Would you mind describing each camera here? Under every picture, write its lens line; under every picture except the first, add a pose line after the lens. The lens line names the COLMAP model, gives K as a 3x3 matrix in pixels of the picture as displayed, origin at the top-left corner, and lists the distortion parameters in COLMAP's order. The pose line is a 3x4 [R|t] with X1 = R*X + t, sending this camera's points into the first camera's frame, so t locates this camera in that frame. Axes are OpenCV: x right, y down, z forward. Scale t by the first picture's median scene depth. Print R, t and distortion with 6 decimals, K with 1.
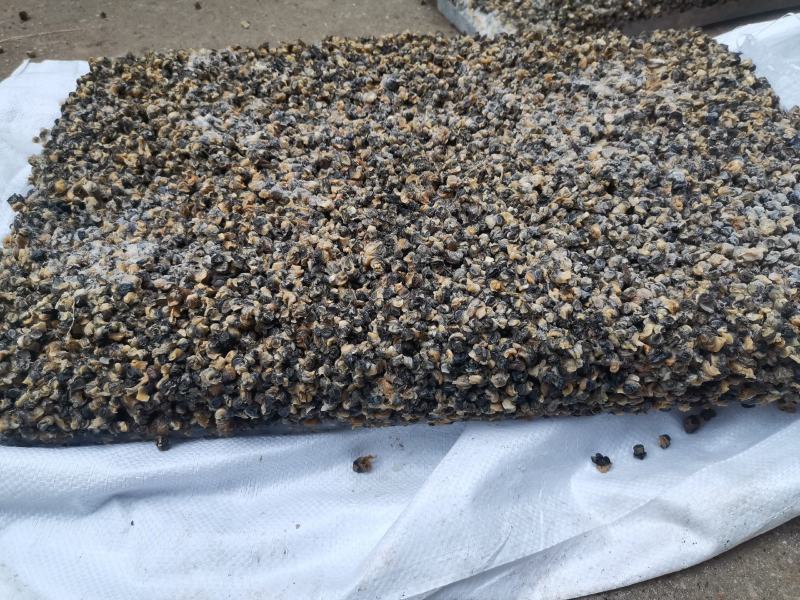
lens RADIAL K [[616.9, 0, 400.6], [0, 616.9, 309.9], [0, 0, 1]] dist [-0.009491, -0.012553]
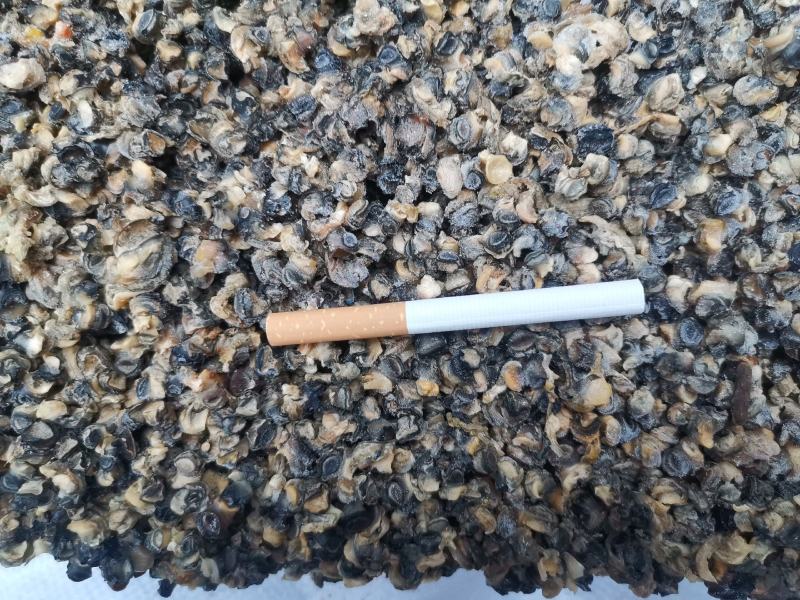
lens RADIAL K [[616.9, 0, 400.6], [0, 616.9, 309.9], [0, 0, 1]] dist [-0.009491, -0.012553]
pose [[0.996998, 0.070602, 0.031794, 0.107470], [-0.074707, 0.769127, 0.634714, -0.317616], [0.020359, -0.635184, 0.772093, 0.644976]]
